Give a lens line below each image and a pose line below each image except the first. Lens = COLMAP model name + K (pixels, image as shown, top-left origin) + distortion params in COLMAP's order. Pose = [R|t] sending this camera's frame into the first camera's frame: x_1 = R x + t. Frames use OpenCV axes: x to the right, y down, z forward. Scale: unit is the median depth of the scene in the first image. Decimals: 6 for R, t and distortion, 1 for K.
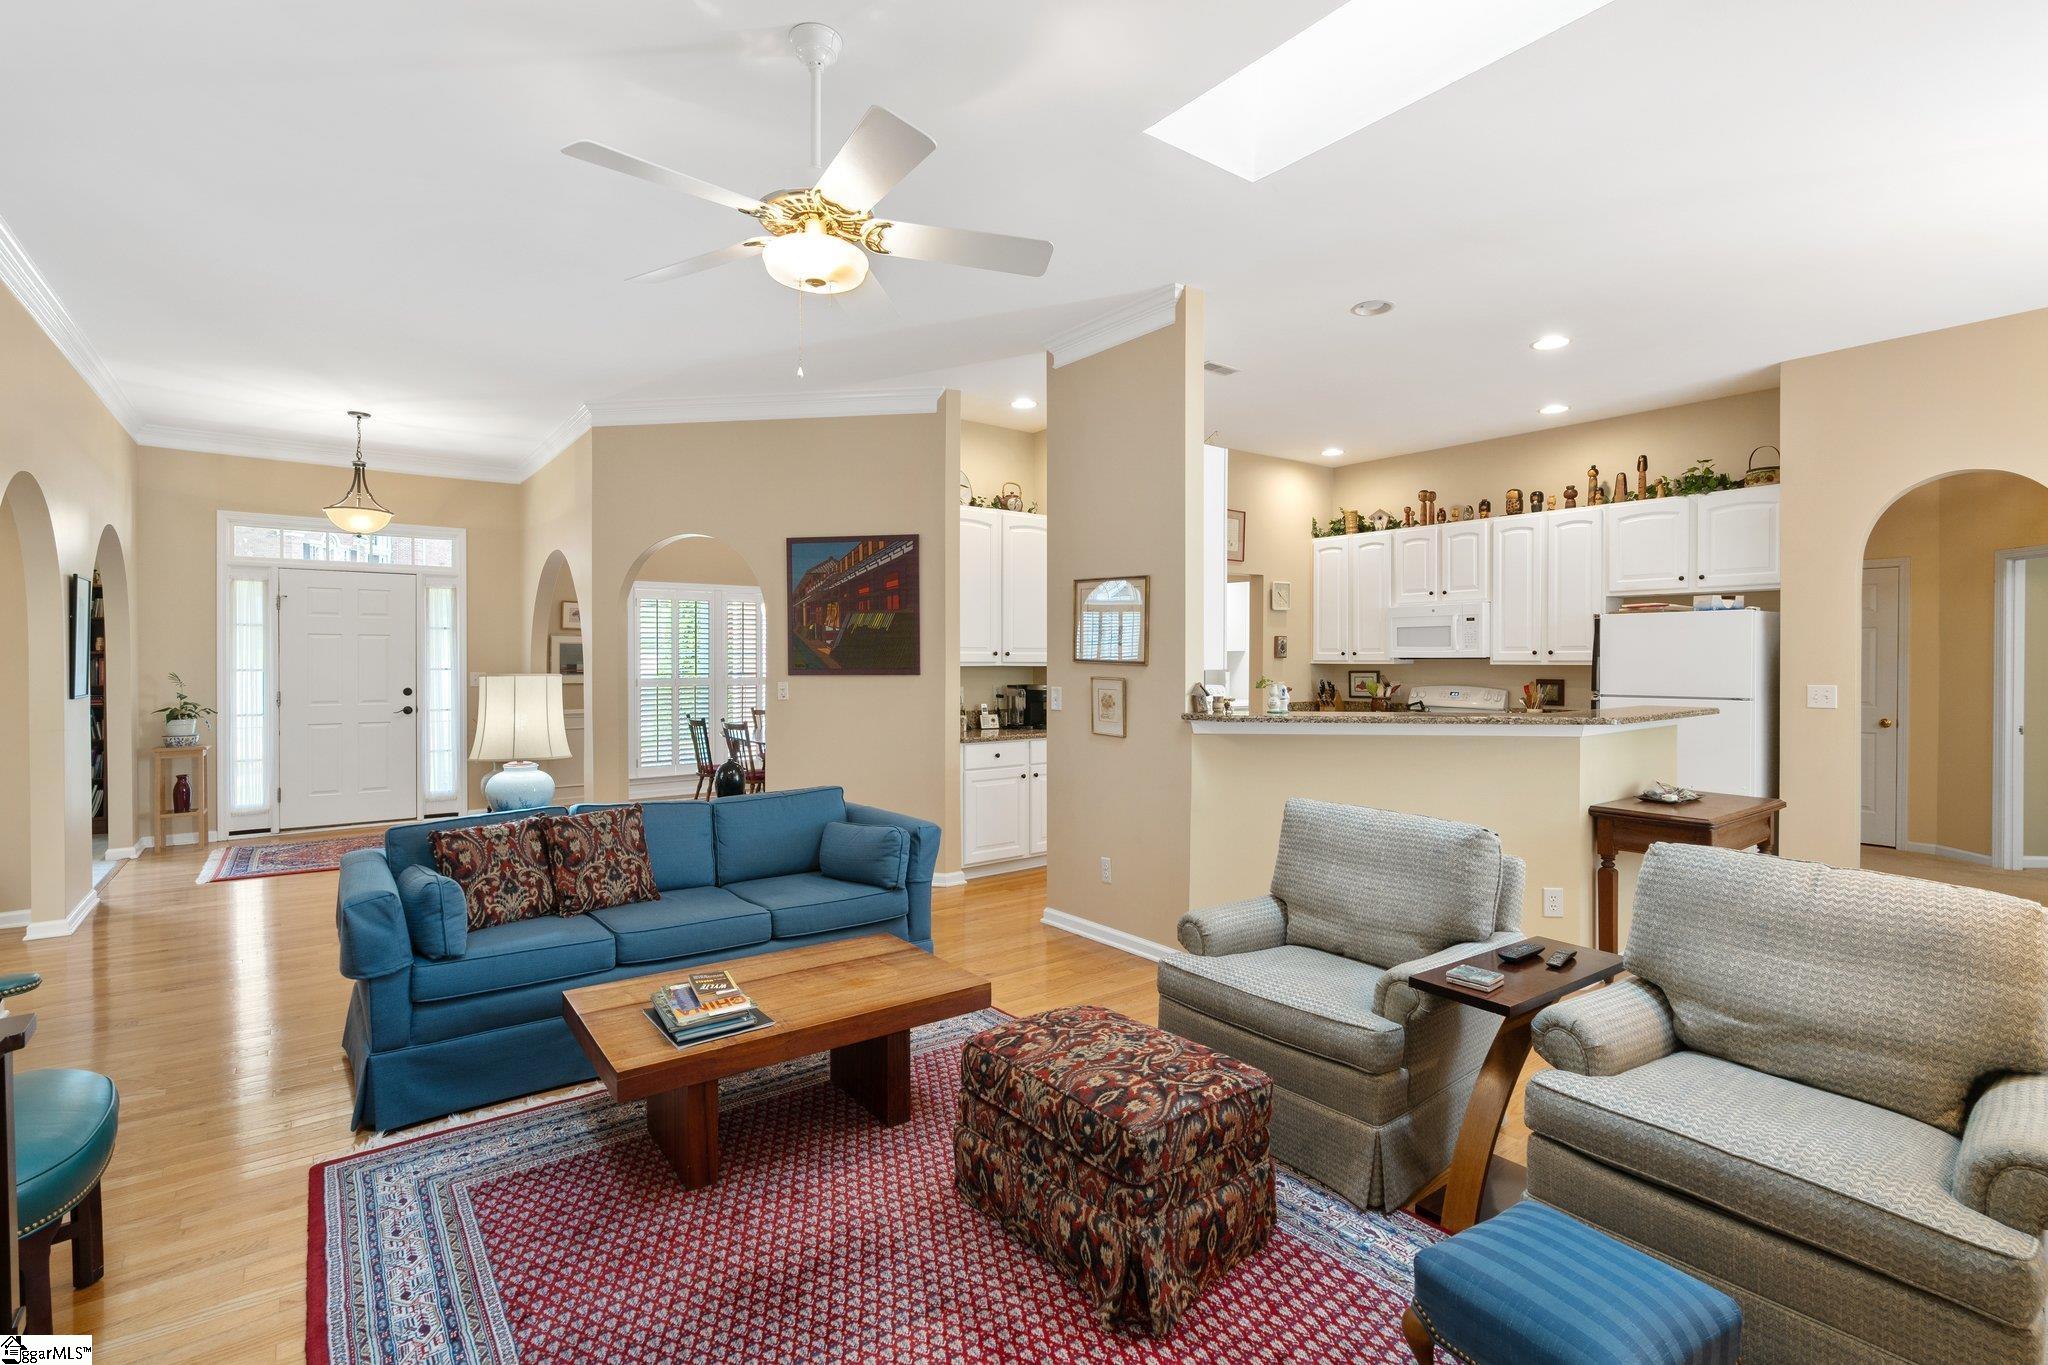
lens RADIAL K [[925.7, 0, 969.7], [0, 925.7, 686.6], [0, 0, 1]] dist [-0.005602, 0.004111]
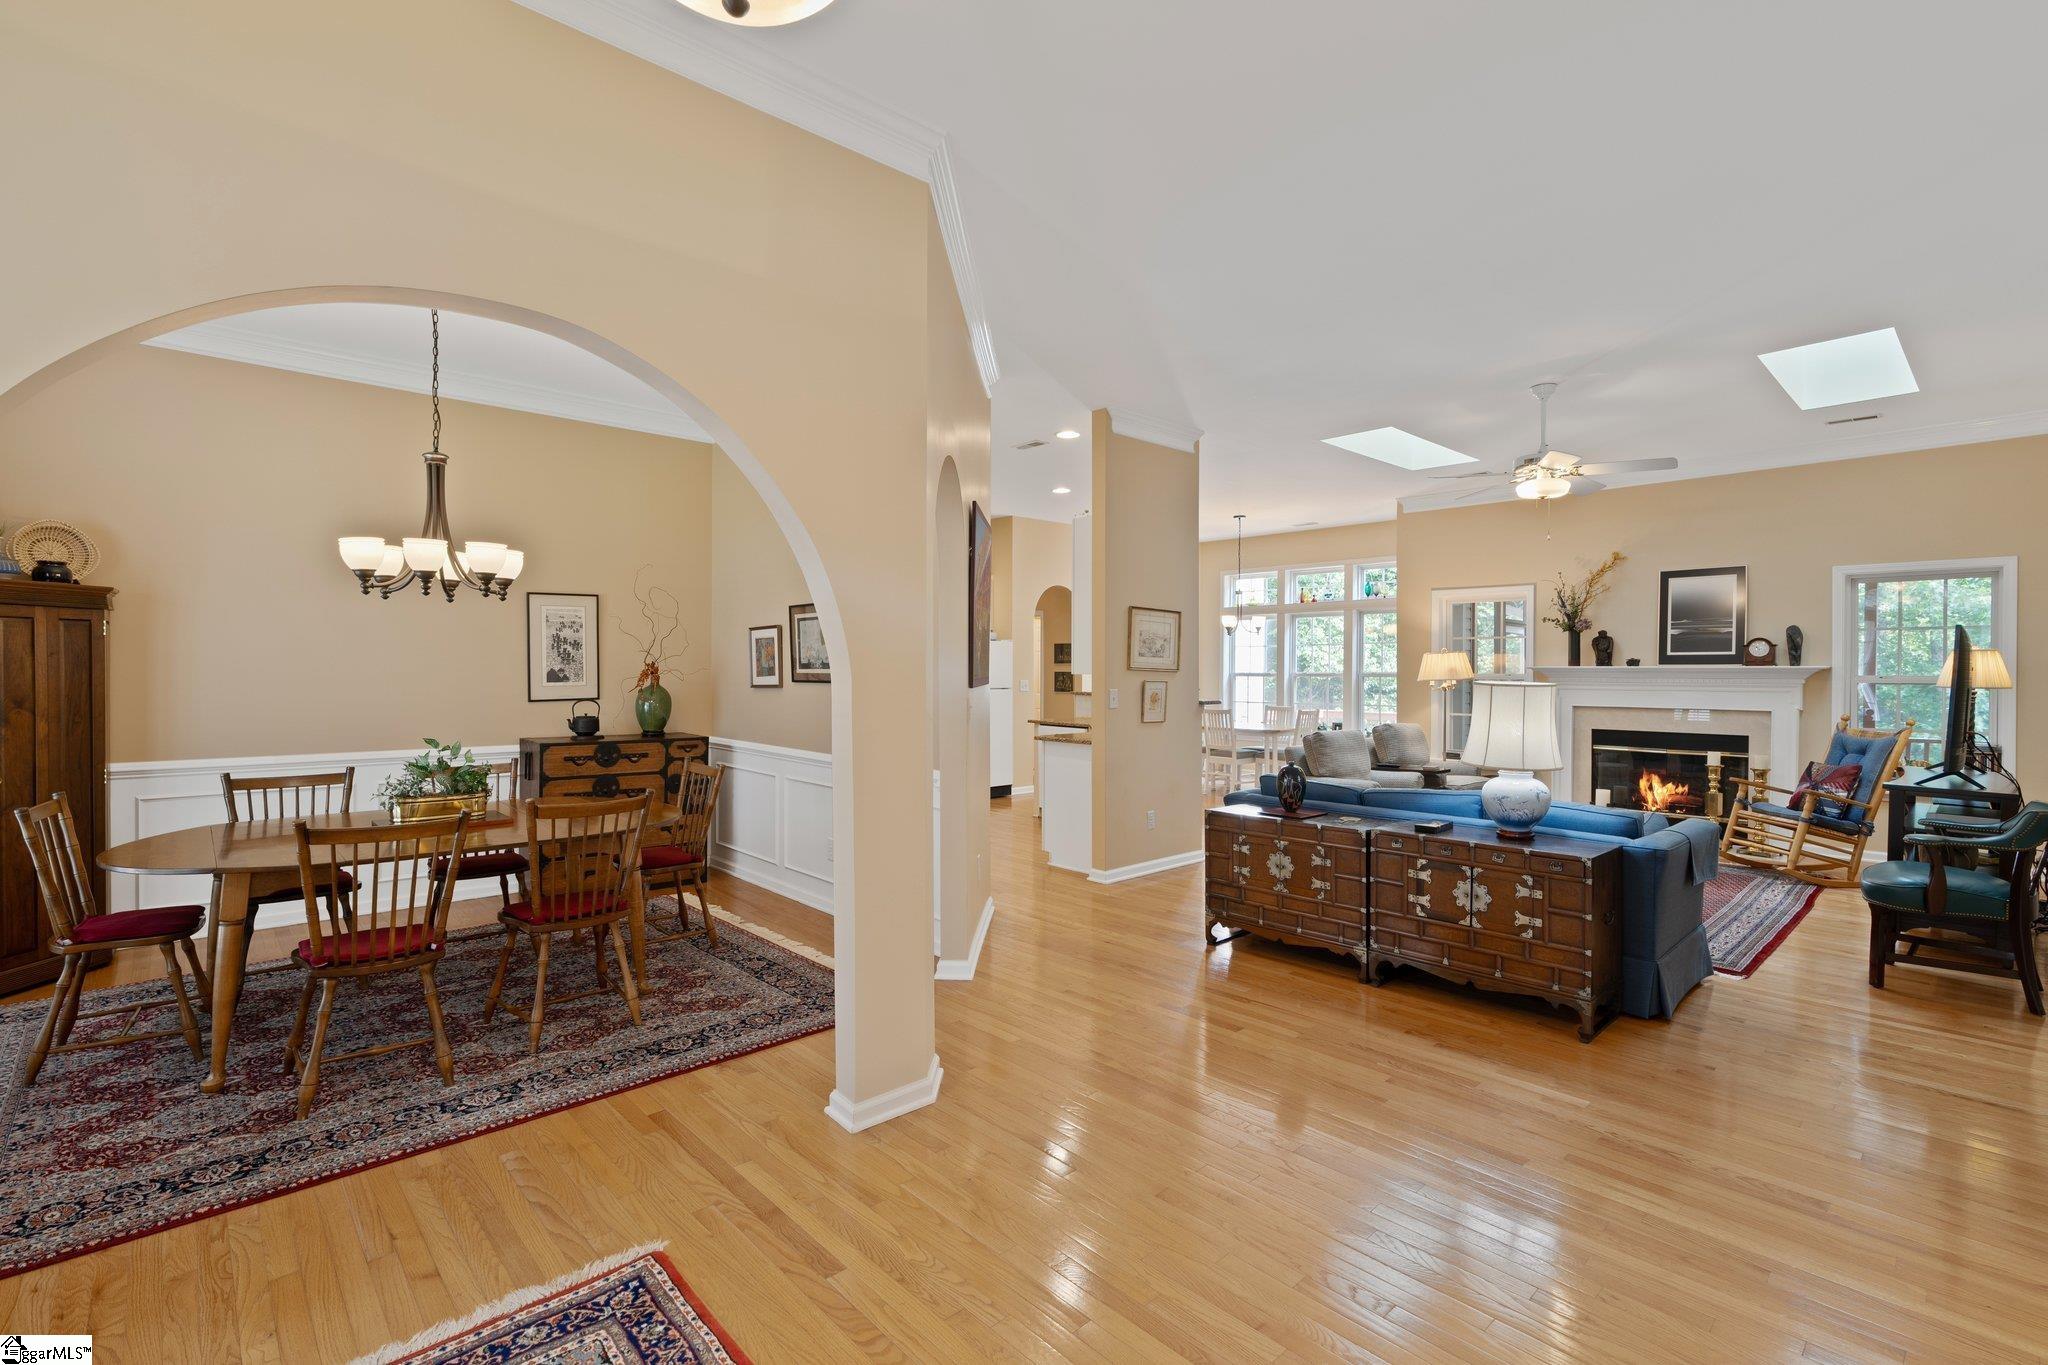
lens RADIAL K [[925.7, 0, 1039.0], [0, 925.7, 677.8], [0, 0, 1]] dist [-0.005602, 0.004111]
pose [[-0.133437, -0.009863, 0.991008, -0.932480], [0.026030, 0.999571, 0.013453, -0.027841], [-0.990715, 0.027591, -0.133123, 1.055029]]
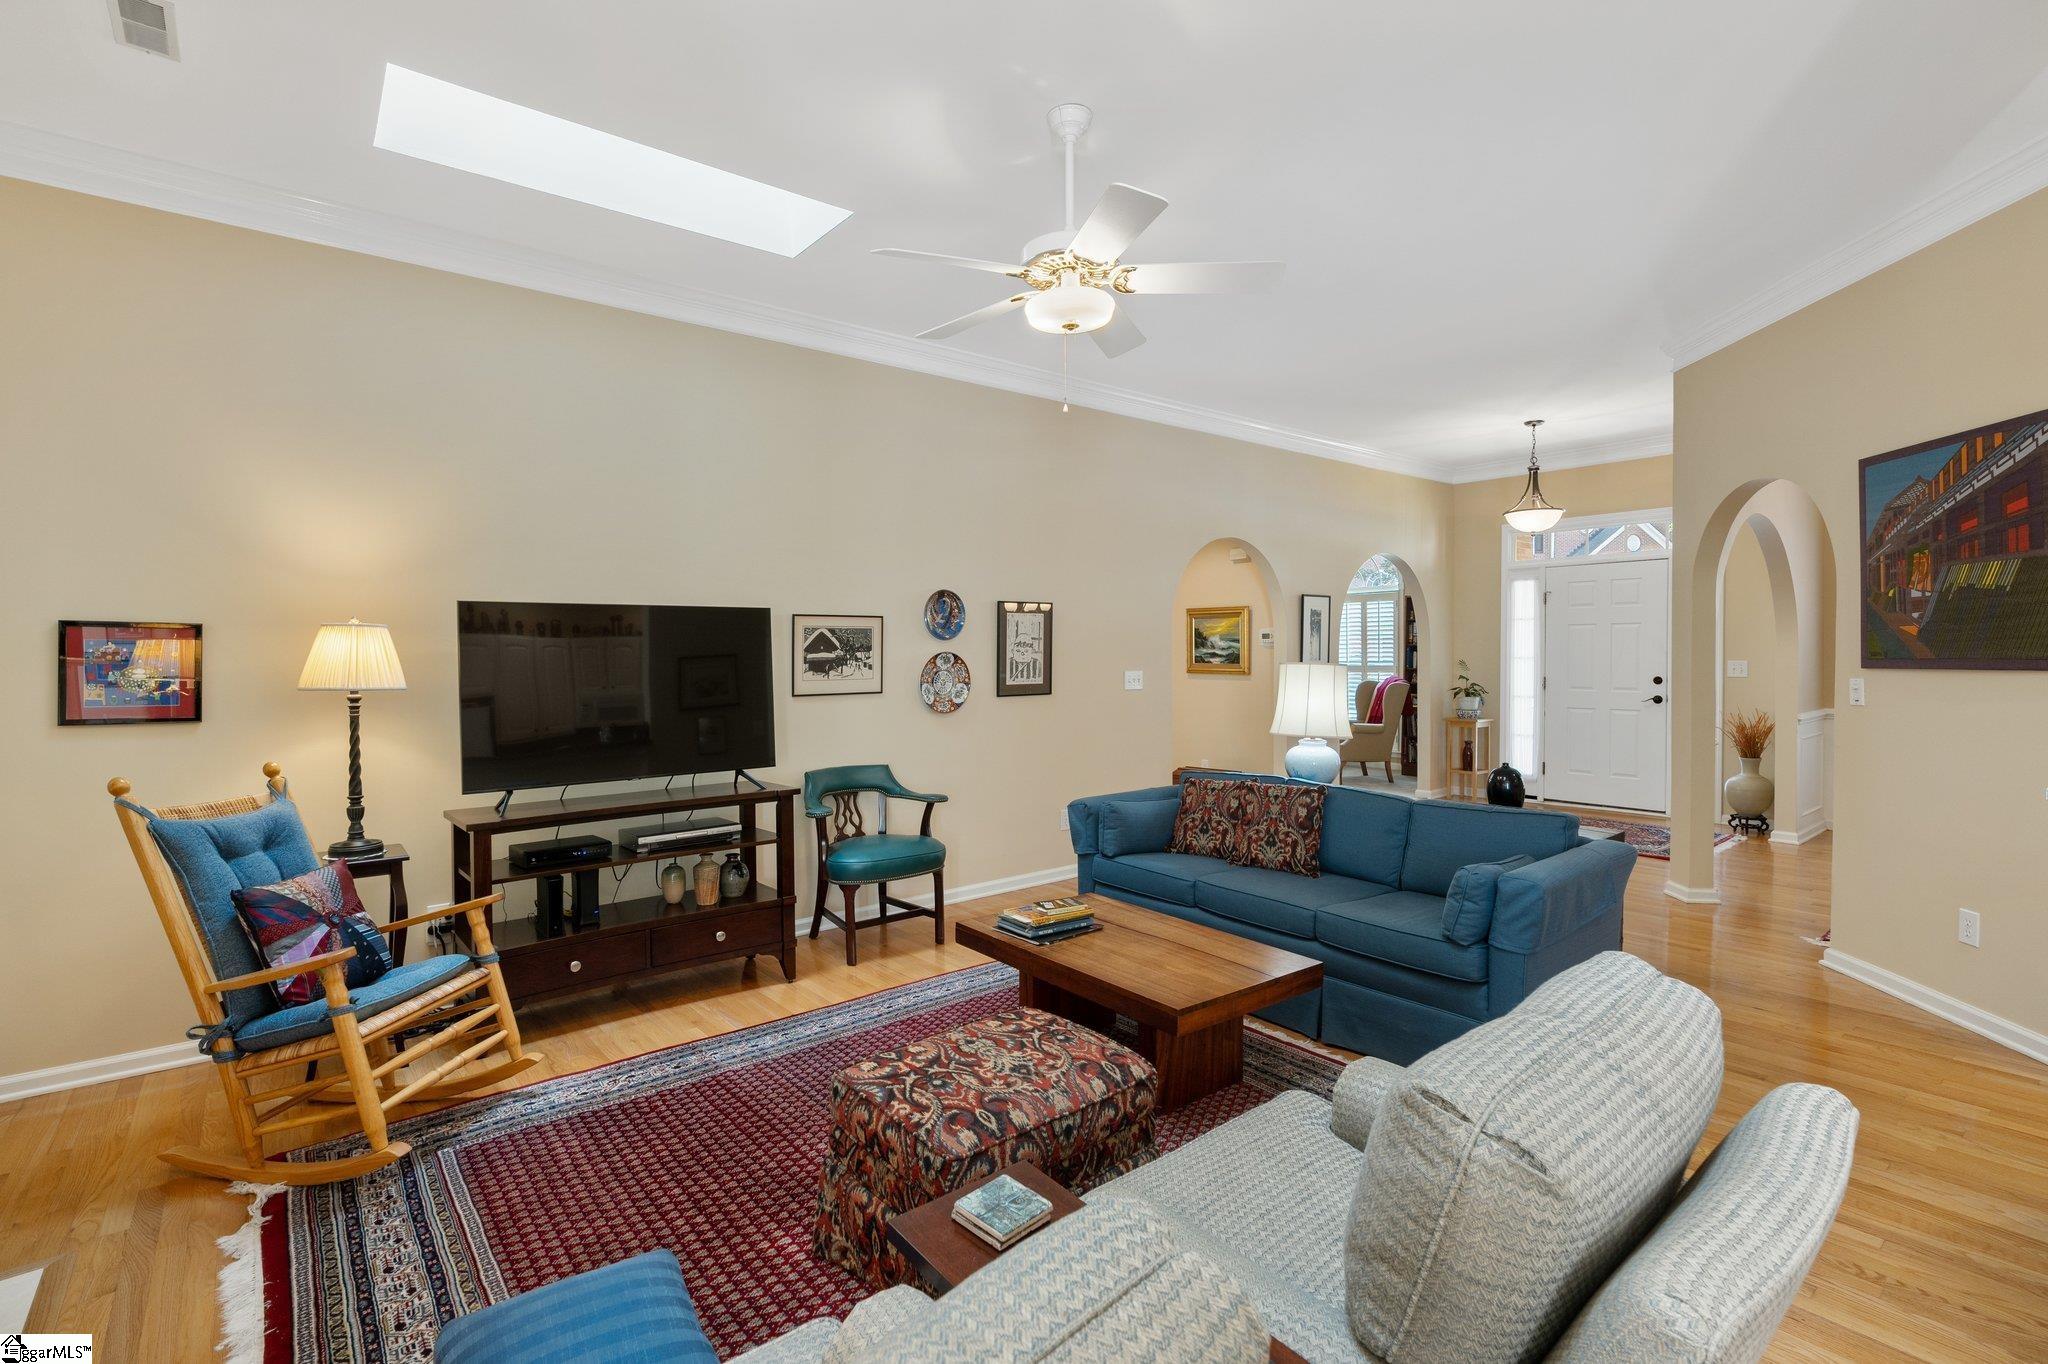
lens RADIAL K [[925.7, 0, 1019.5], [0, 925.7, 665.4], [0, 0, 1]] dist [-0.005602, 0.004111]
pose [[0.062432, 0.012696, -0.997968, 0.424061], [-0.020968, 0.999715, 0.011407, -0.009577], [0.997829, 0.020213, 0.062681, 0.369830]]
